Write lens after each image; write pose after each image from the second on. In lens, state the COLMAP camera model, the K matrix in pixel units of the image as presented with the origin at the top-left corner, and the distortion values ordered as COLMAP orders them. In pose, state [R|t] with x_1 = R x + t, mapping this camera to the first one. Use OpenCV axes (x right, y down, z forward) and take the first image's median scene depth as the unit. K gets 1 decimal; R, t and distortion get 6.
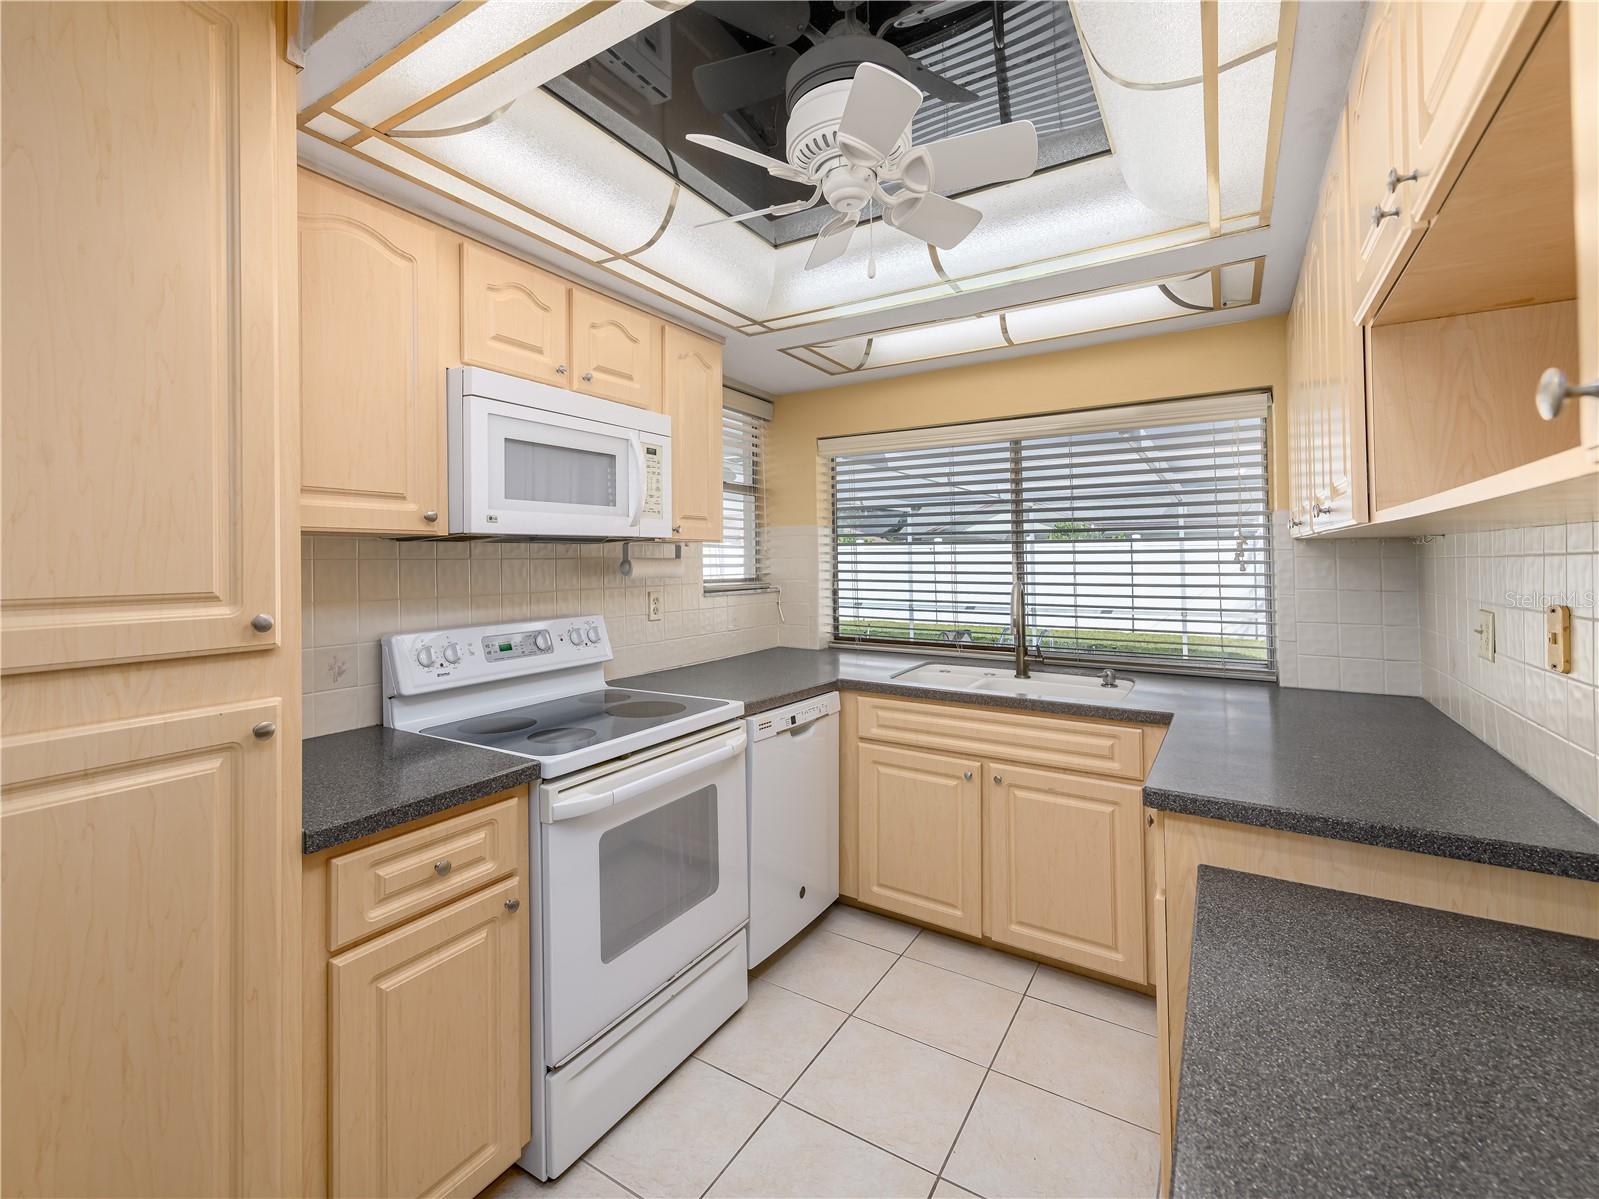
lens RADIAL K [[707.4, 0, 790.4], [0, 707.4, 587.9], [0, 0, 1]] dist [-0.003165, -0.000704]
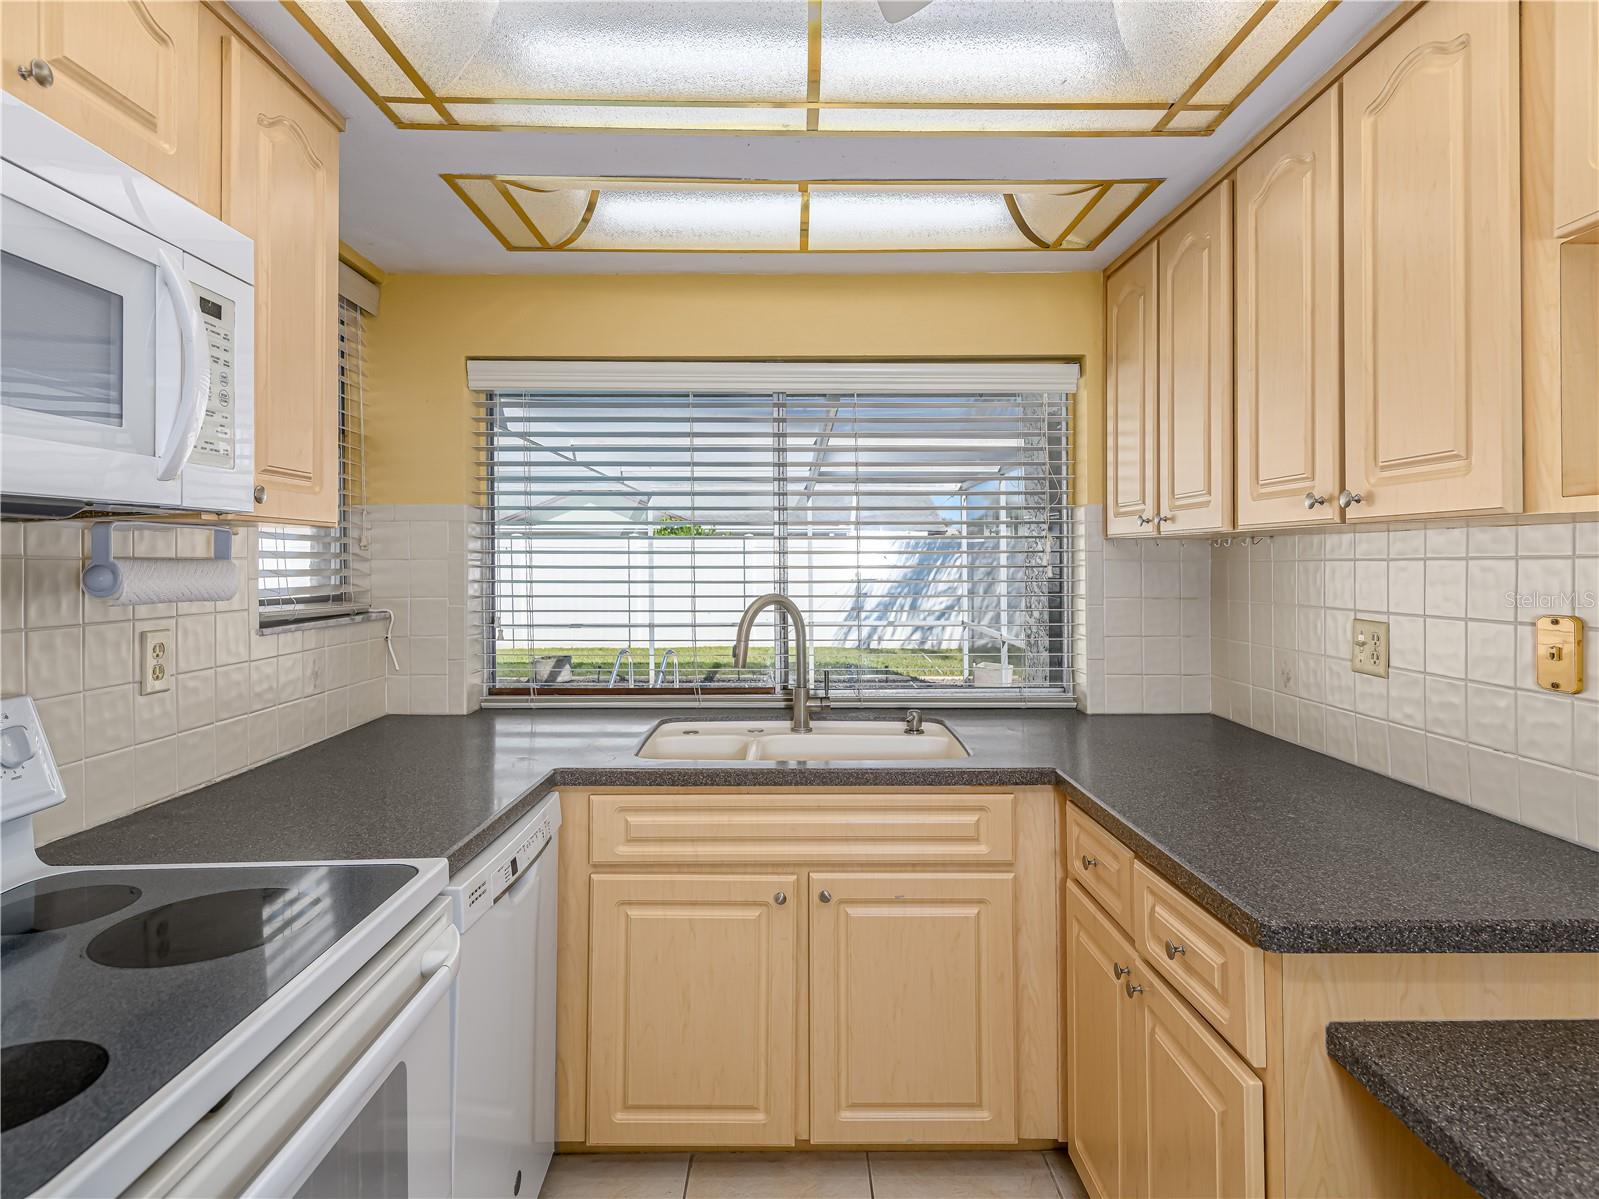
lens RADIAL K [[868.8, 0, 800.6], [0, 868.8, 576.3], [0, 0, 1]] dist [0.008575, -0.000694]
pose [[0.844114, -0.006880, 0.536119, -0.153326], [0.019804, 0.999635, -0.018353, -0.012194], [-0.535797, 0.026109, 0.843943, 0.314551]]
